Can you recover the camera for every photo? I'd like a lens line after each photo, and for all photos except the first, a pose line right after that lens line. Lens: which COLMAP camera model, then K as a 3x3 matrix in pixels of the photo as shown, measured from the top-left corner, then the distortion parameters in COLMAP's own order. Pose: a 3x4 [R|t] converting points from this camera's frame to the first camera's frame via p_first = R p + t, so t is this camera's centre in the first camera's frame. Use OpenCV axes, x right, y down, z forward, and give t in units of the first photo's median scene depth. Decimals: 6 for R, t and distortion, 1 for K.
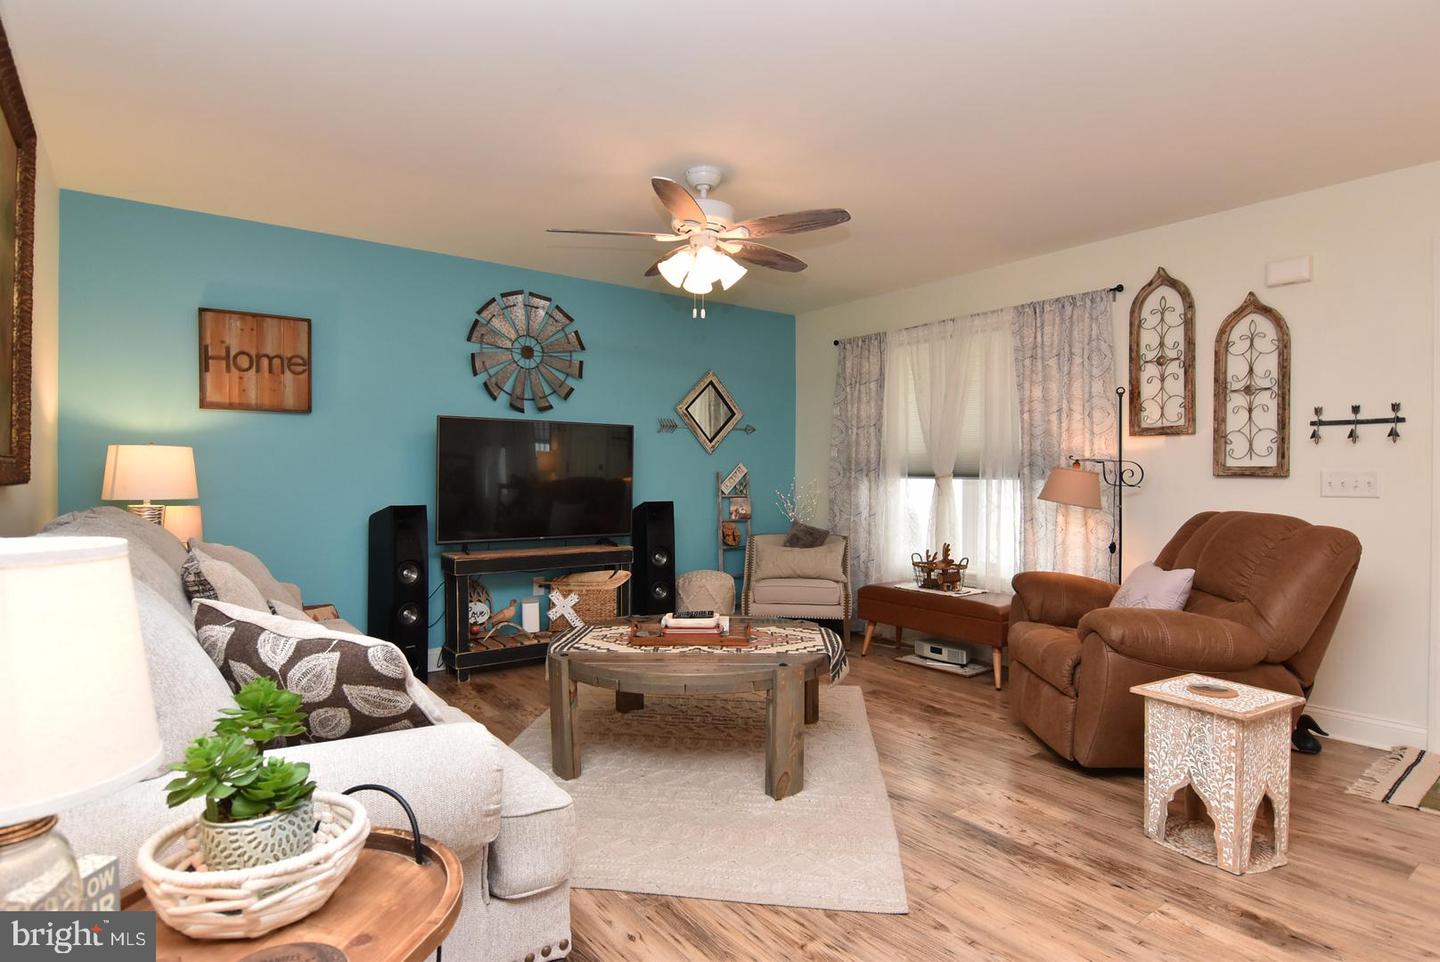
lens RADIAL K [[765.4, 0, 723.8], [0, 765.4, 481.1], [0, 0, 1]] dist [0.008084, -0.022625]
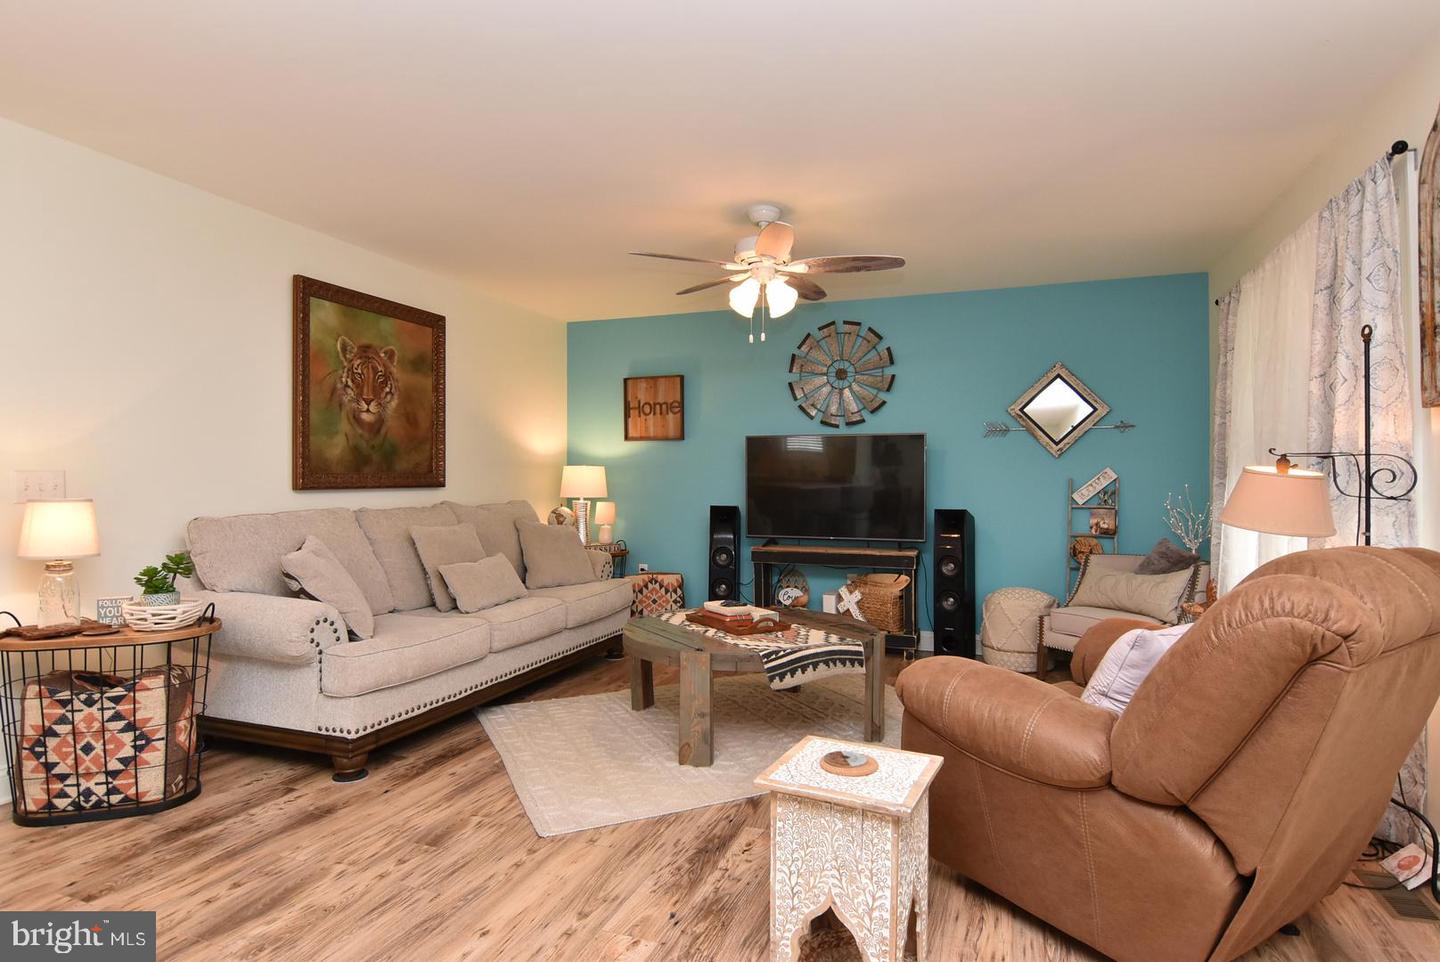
lens RADIAL K [[765.4, 0, 723.8], [0, 765.4, 481.1], [0, 0, 1]] dist [0.008084, -0.022625]
pose [[0.544490, -0.004665, -0.838754, 0.725138], [-0.004907, 0.999950, -0.008747, 0.000870], [0.838753, 0.008878, 0.544440, 0.288066]]
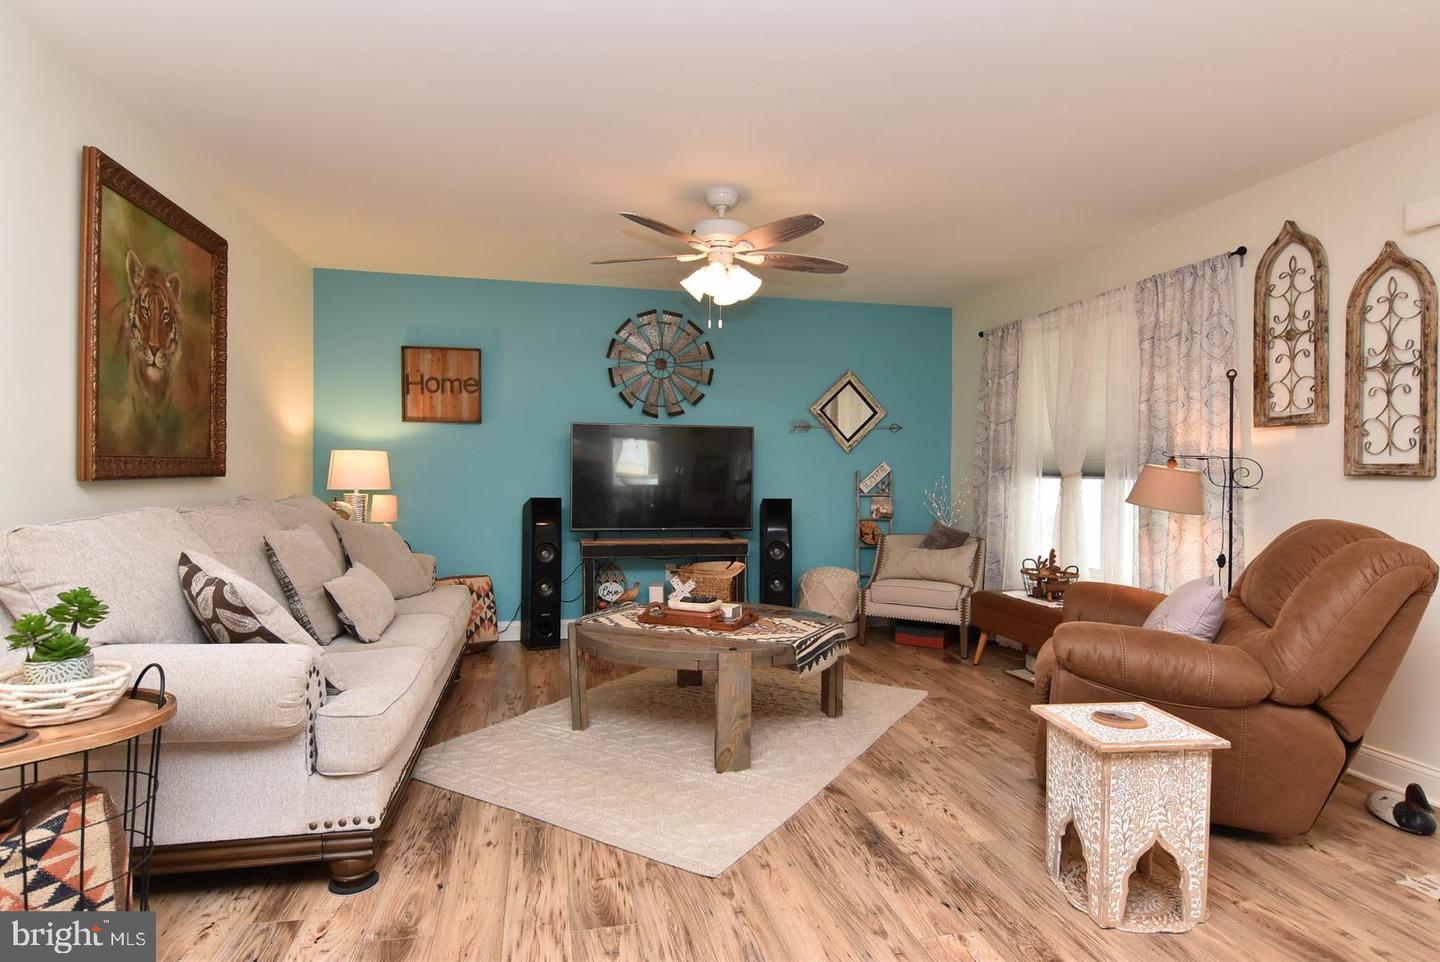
lens RADIAL K [[765.4, 0, 723.8], [0, 765.4, 481.1], [0, 0, 1]] dist [0.008084, -0.022625]
pose [[0.913709, 0.006938, -0.406310, 0.347770], [-0.006922, 0.999975, 0.001511, 0.001944], [0.406310, 0.001432, 0.913734, 0.009262]]
